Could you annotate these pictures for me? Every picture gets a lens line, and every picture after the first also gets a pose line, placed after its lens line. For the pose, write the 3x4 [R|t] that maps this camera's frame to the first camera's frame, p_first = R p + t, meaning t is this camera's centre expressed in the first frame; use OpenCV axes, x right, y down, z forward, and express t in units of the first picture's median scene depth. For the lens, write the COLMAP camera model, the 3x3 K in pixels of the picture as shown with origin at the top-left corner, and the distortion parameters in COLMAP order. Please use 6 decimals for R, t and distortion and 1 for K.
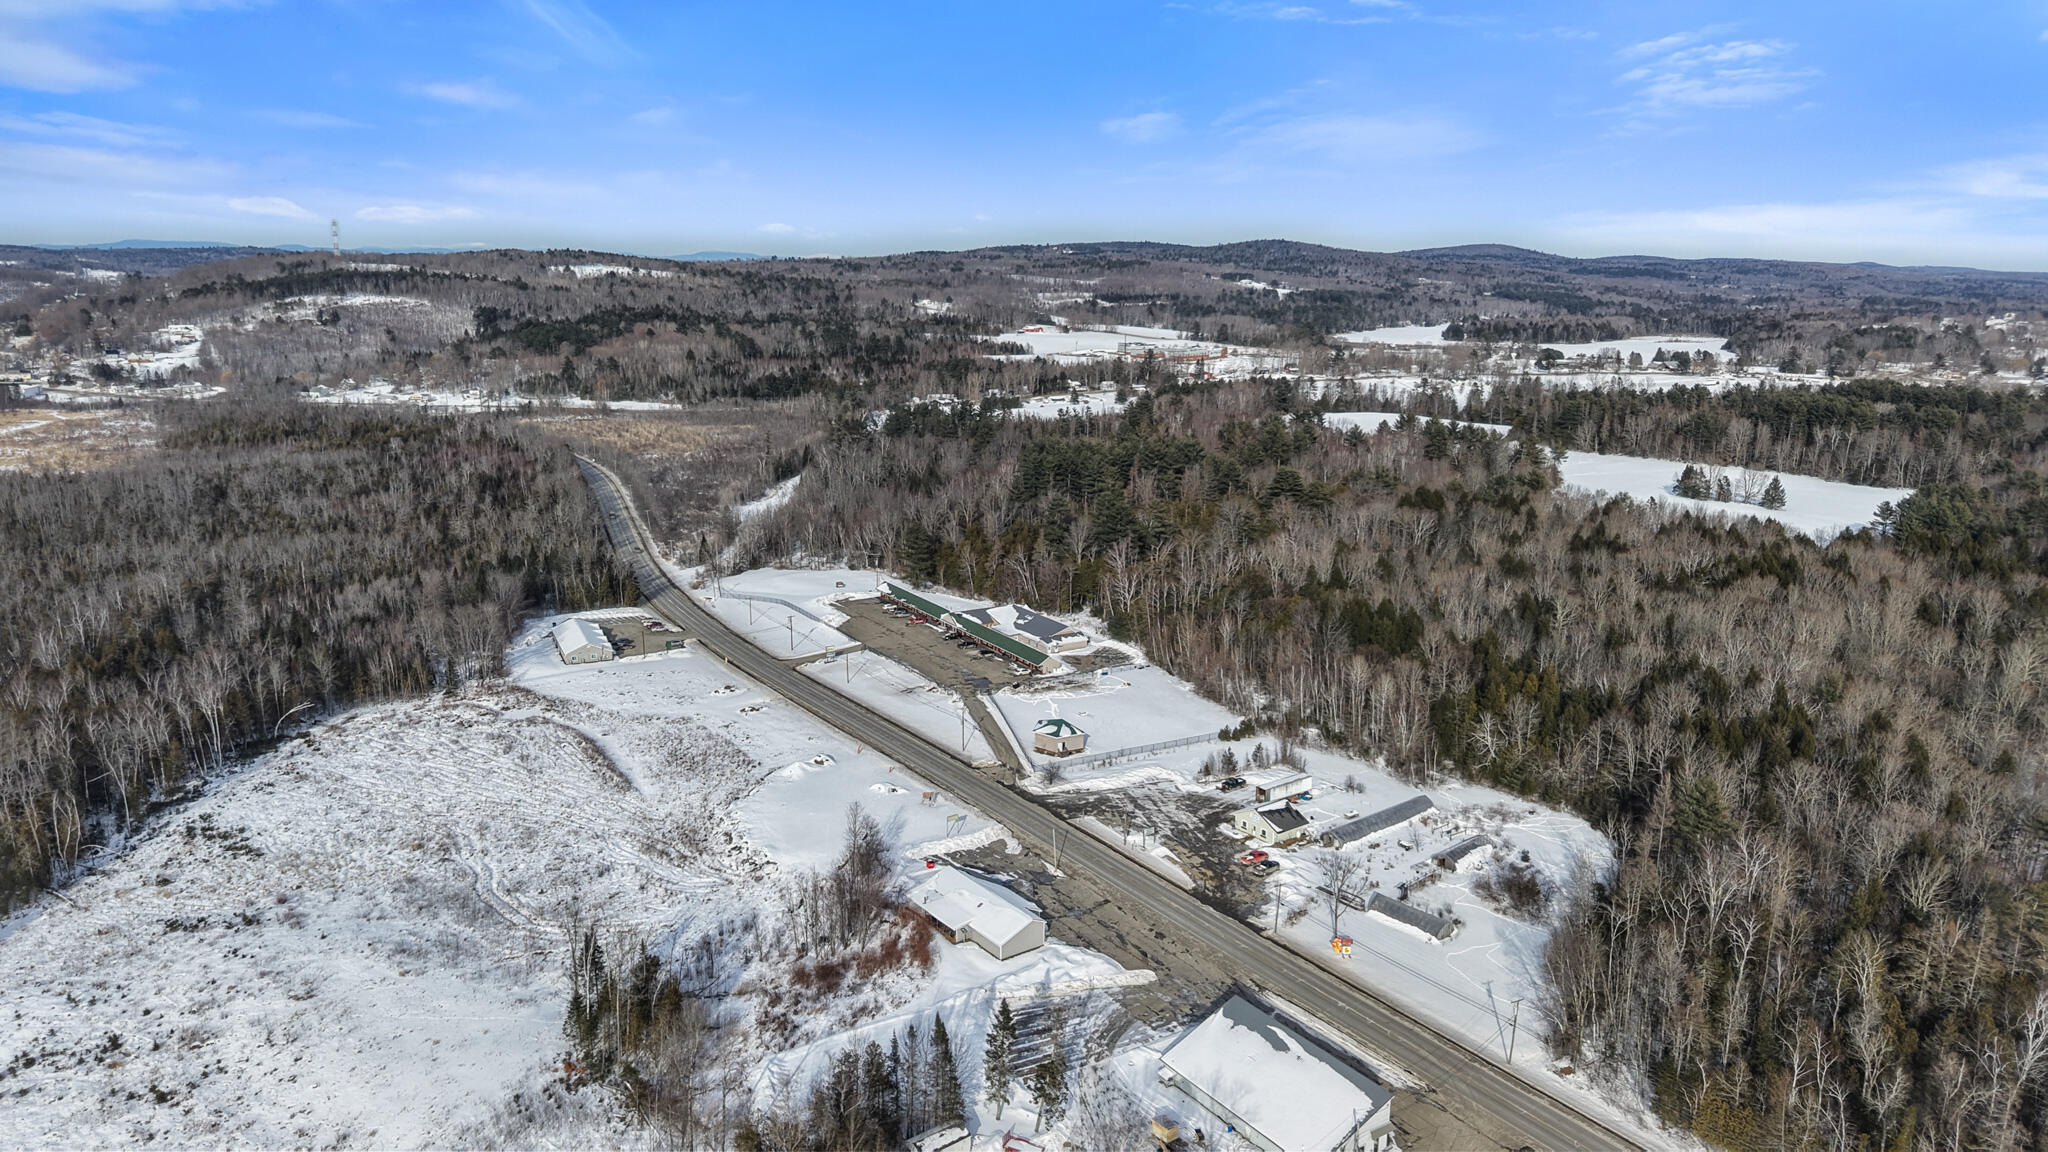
lens RADIAL K [[1371.9, 0, 1024.0], [0, 1371.9, 576.0], [0, 0, 1]] dist [0.022830, -0.028544]
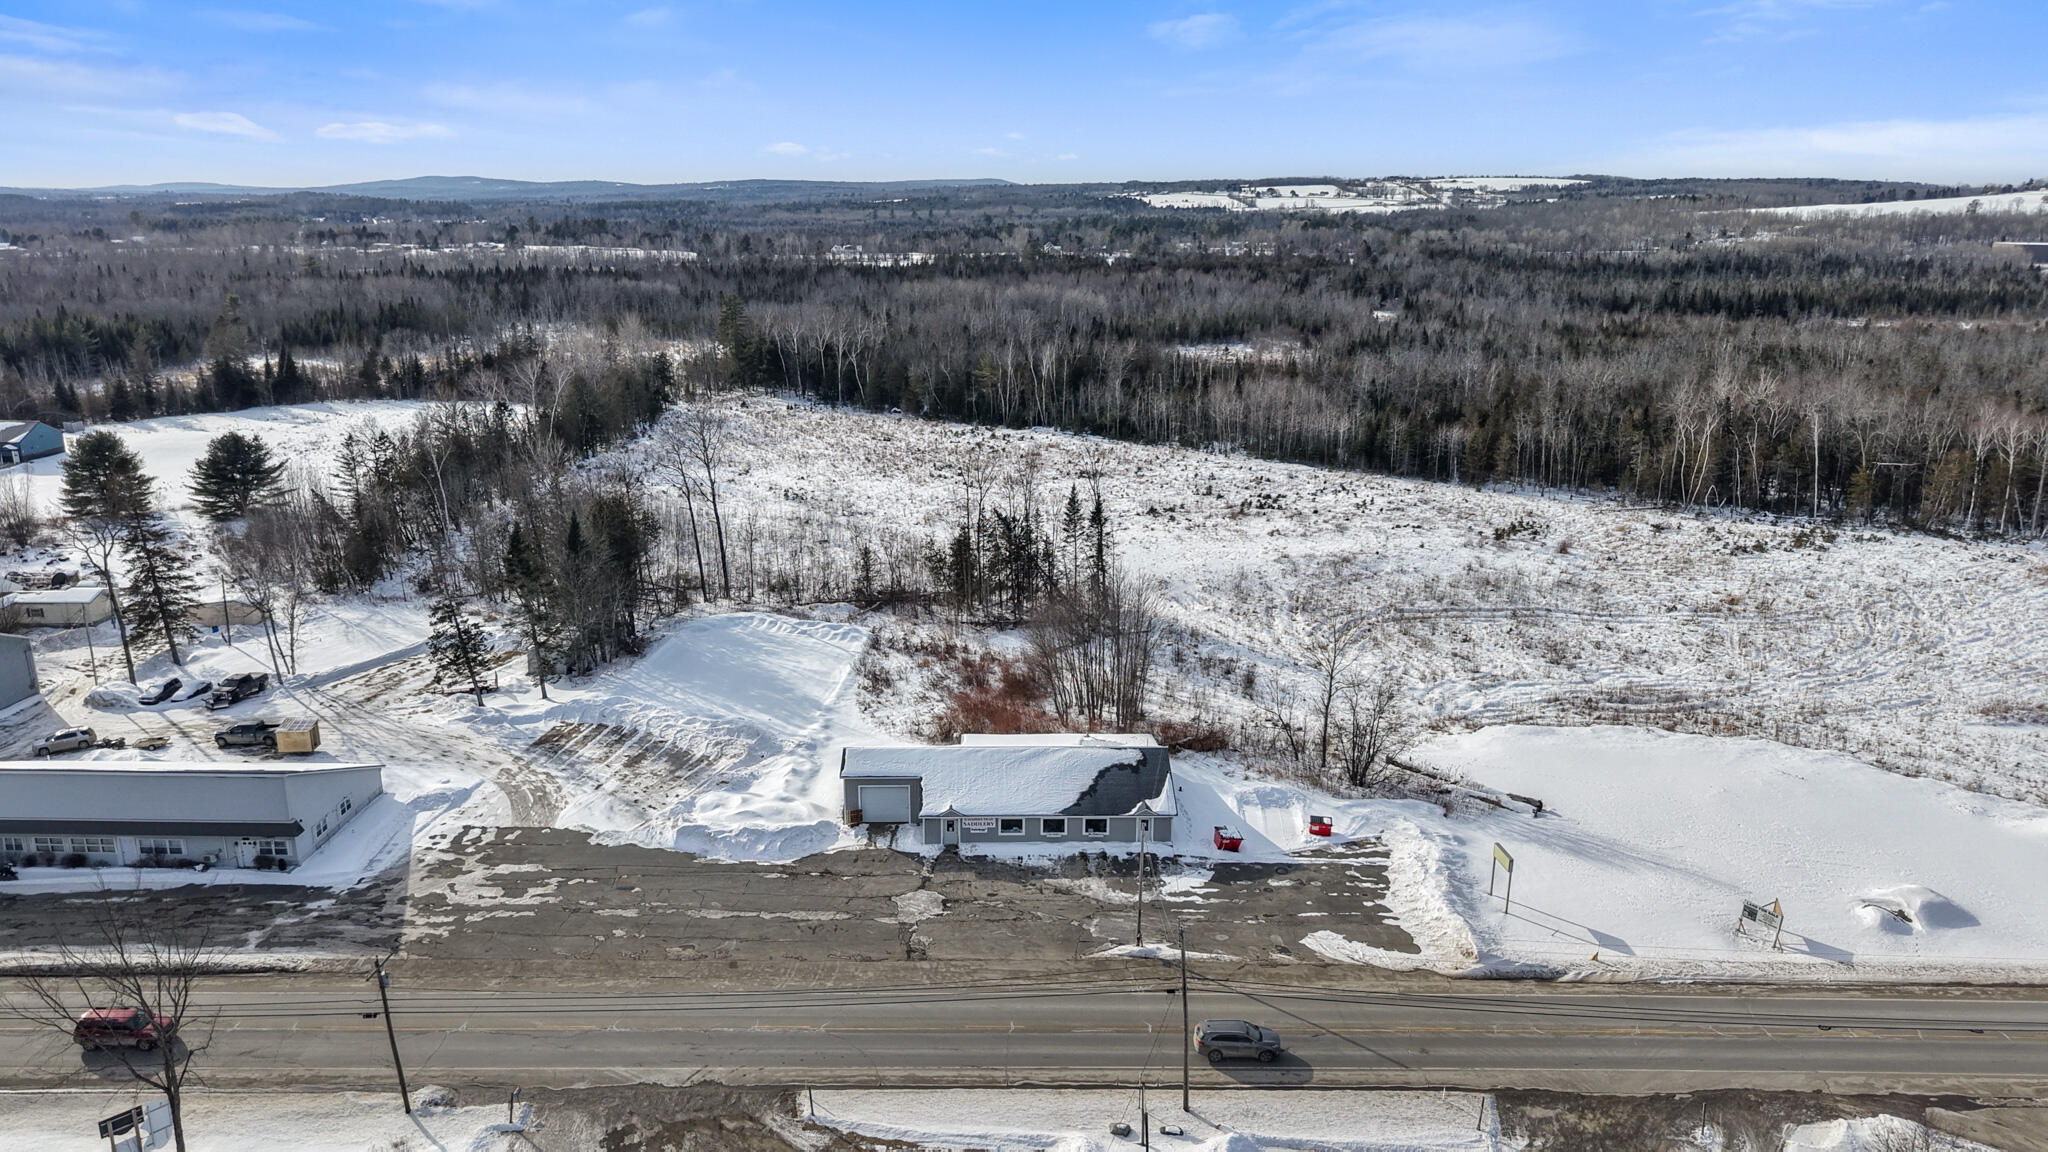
lens RADIAL K [[1371.9, 0, 1024.0], [0, 1371.9, 576.0], [0, 0, 1]] dist [0.022830, -0.028544]
pose [[-0.556440, 0.206989, -0.804693, 0.307686], [-0.198746, 0.907202, 0.370789, 0.004563], [0.806768, 0.366251, -0.463665, 1.128627]]
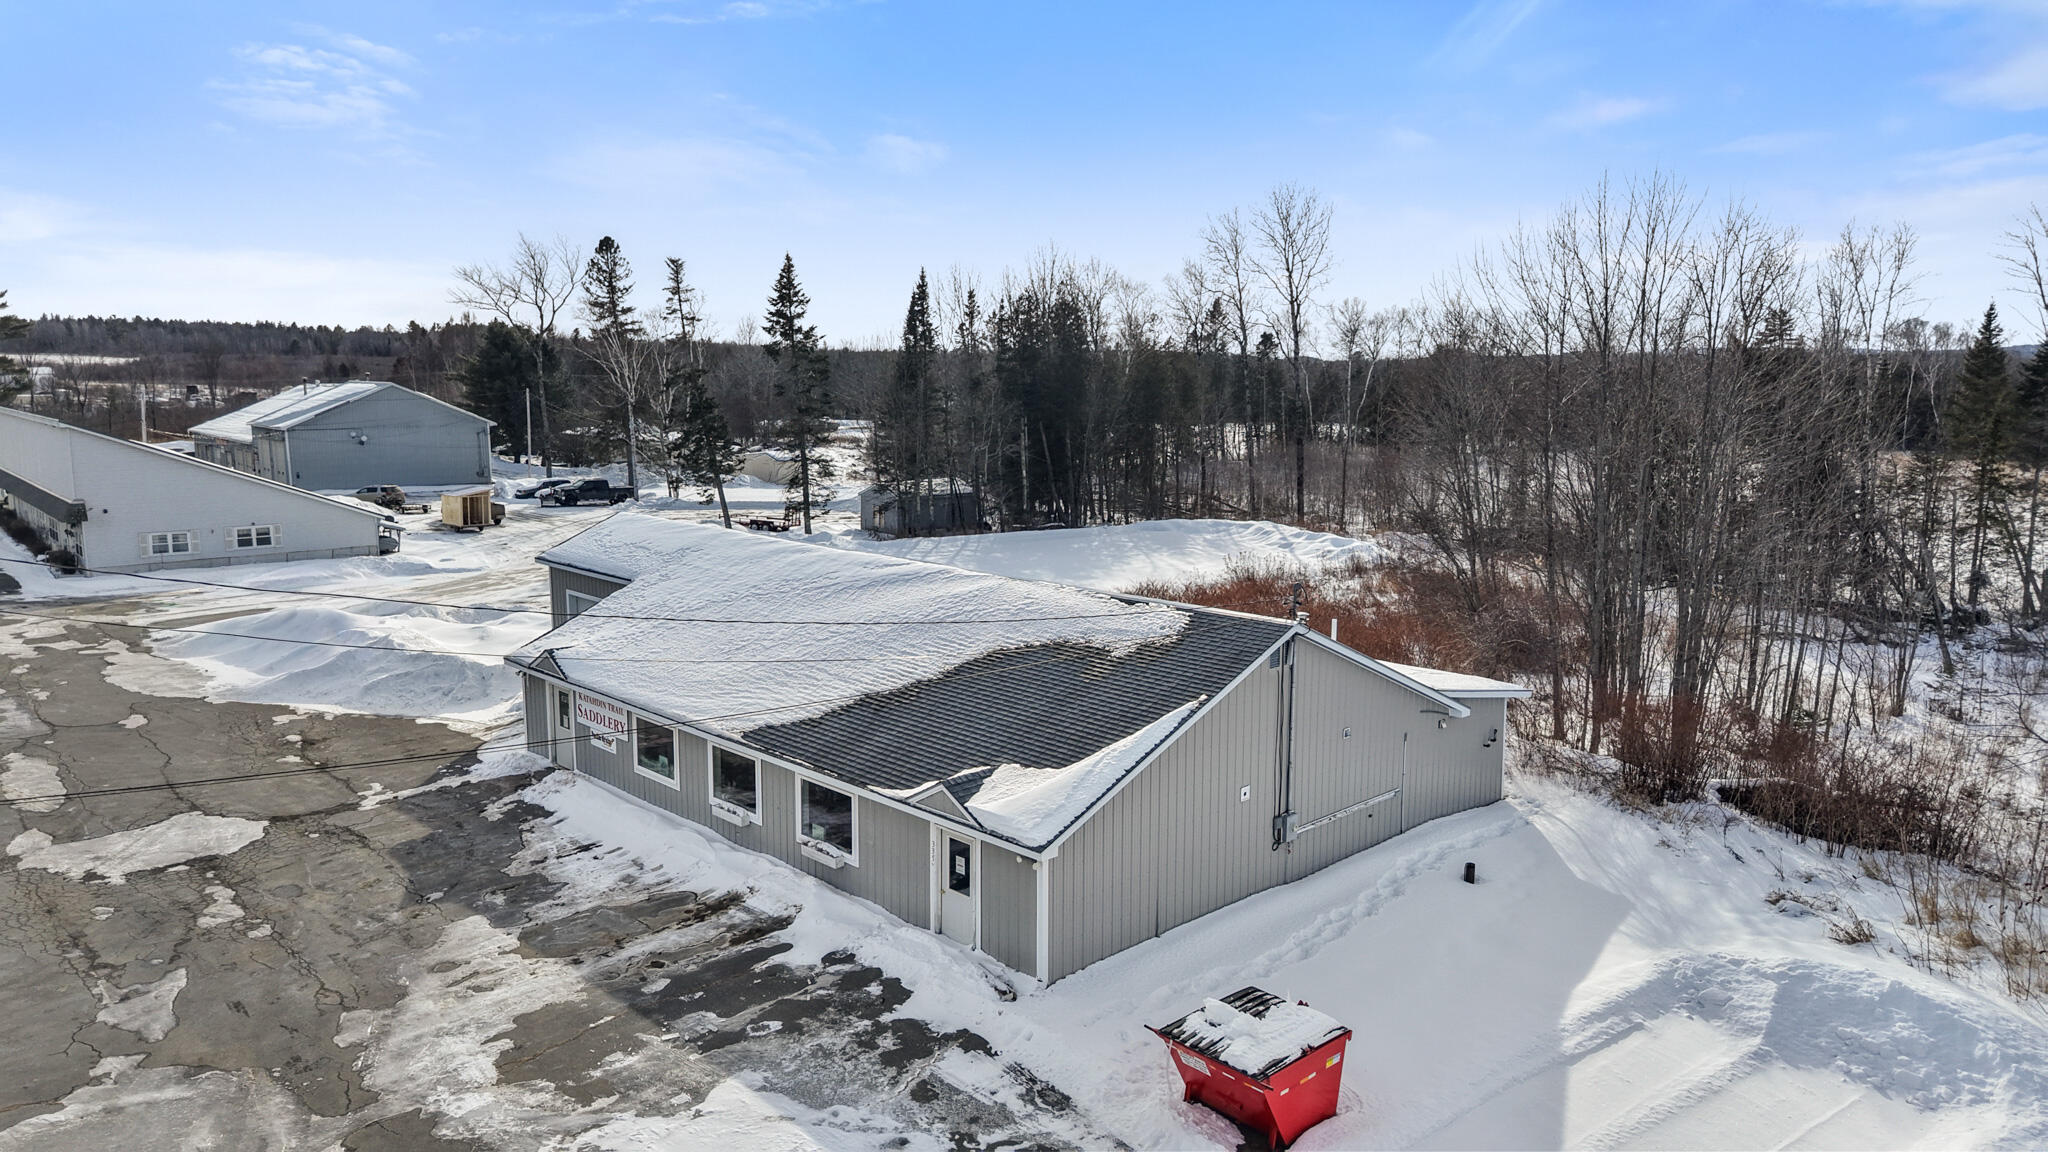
lens RADIAL K [[1367.3, 0, 1016.1], [0, 1367.3, 570.6], [0, 0, 1]] dist [-0.010201, 0.001448]
pose [[-0.988425, -0.000027, -0.151709, -0.020494], [-0.053933, 0.934737, 0.351223, 0.168587], [0.141798, 0.355340, -0.923919, 1.071270]]
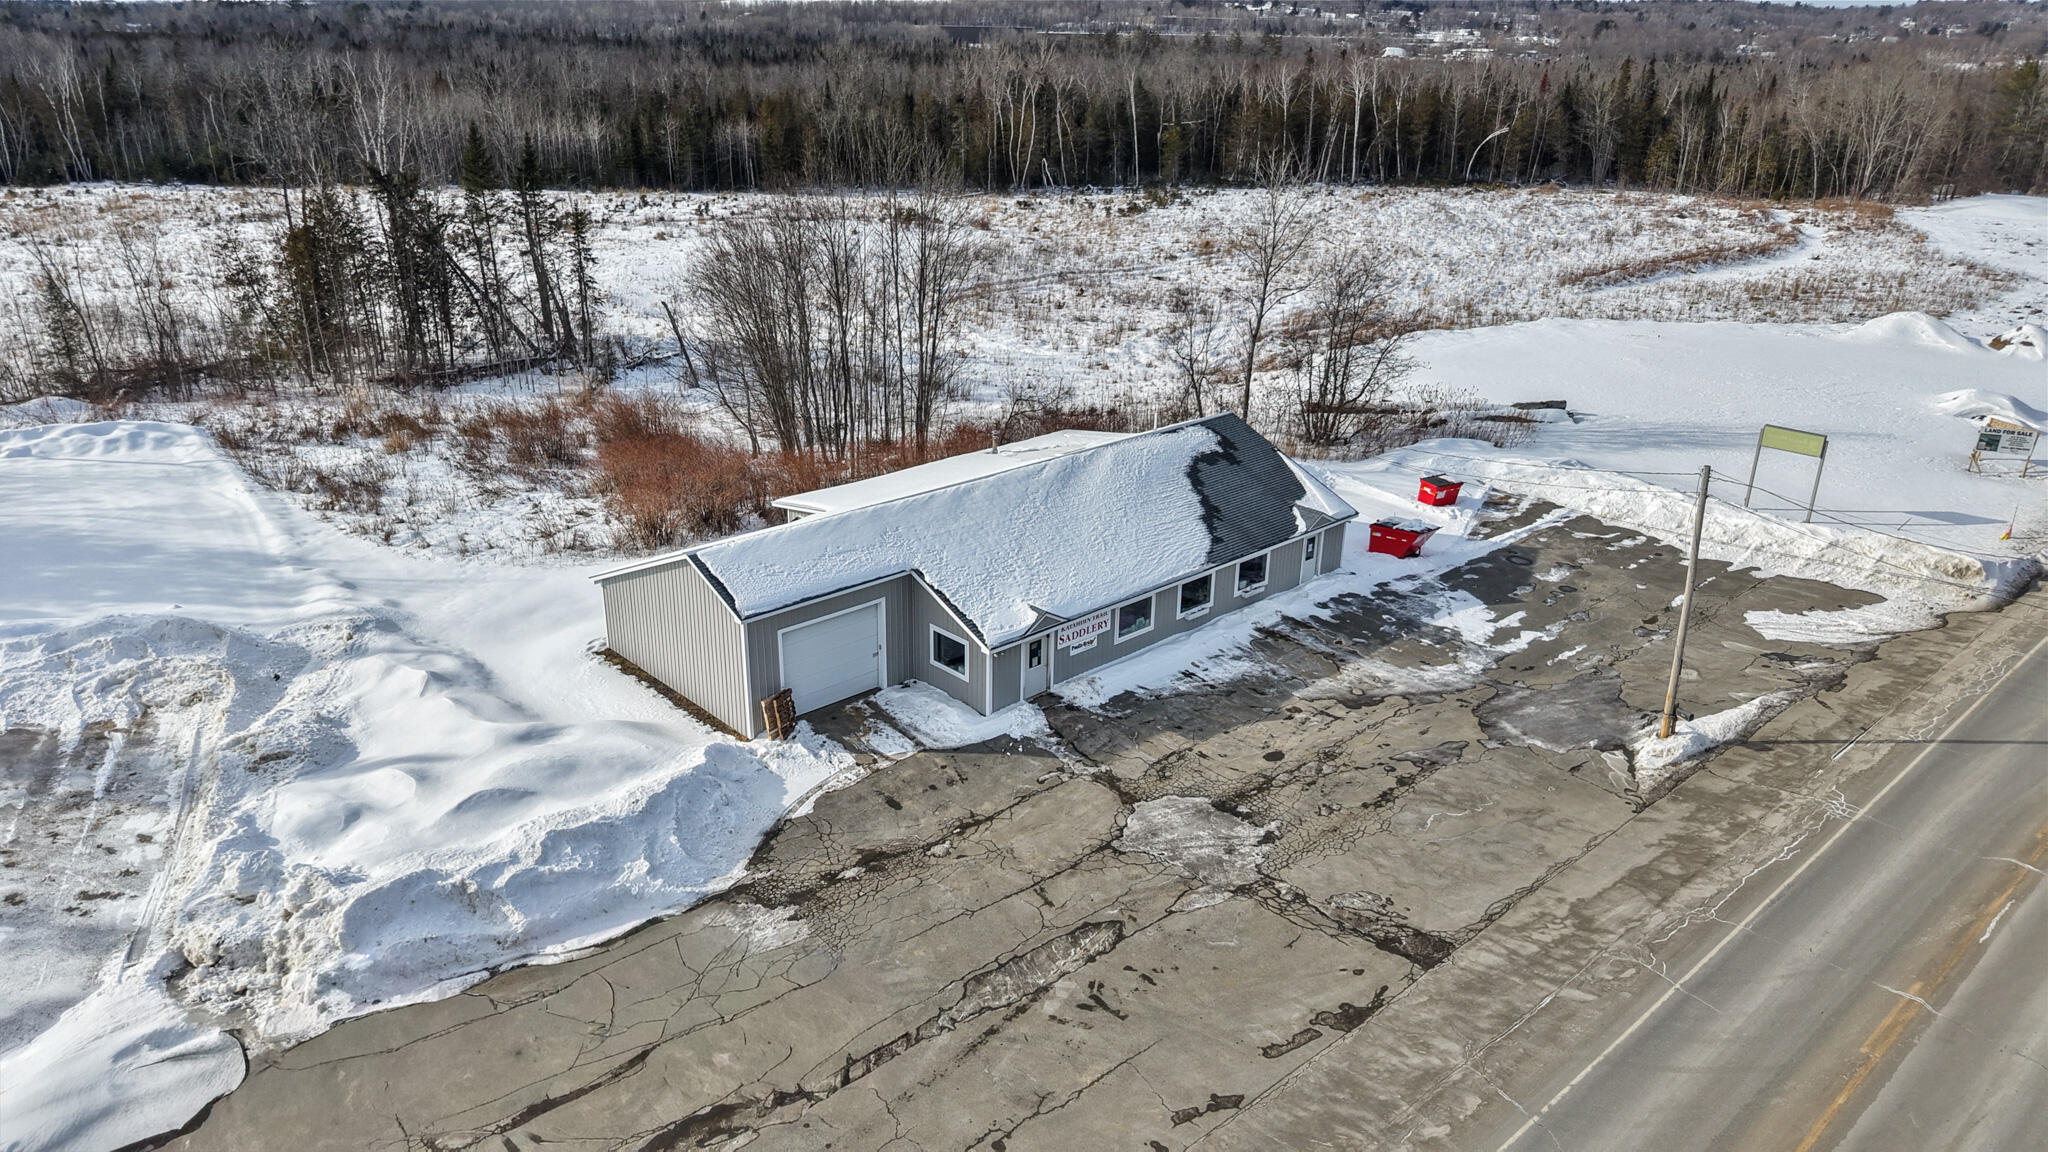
lens RADIAL K [[1371.9, 0, 1024.0], [0, 1371.9, 576.0], [0, 0, 1]] dist [0.022830, -0.028544]
pose [[0.136800, 0.360300, -0.922751, 0.160574], [-0.234999, 0.916721, 0.323107, 0.165259], [0.962321, 0.172644, 0.210078, 0.906779]]
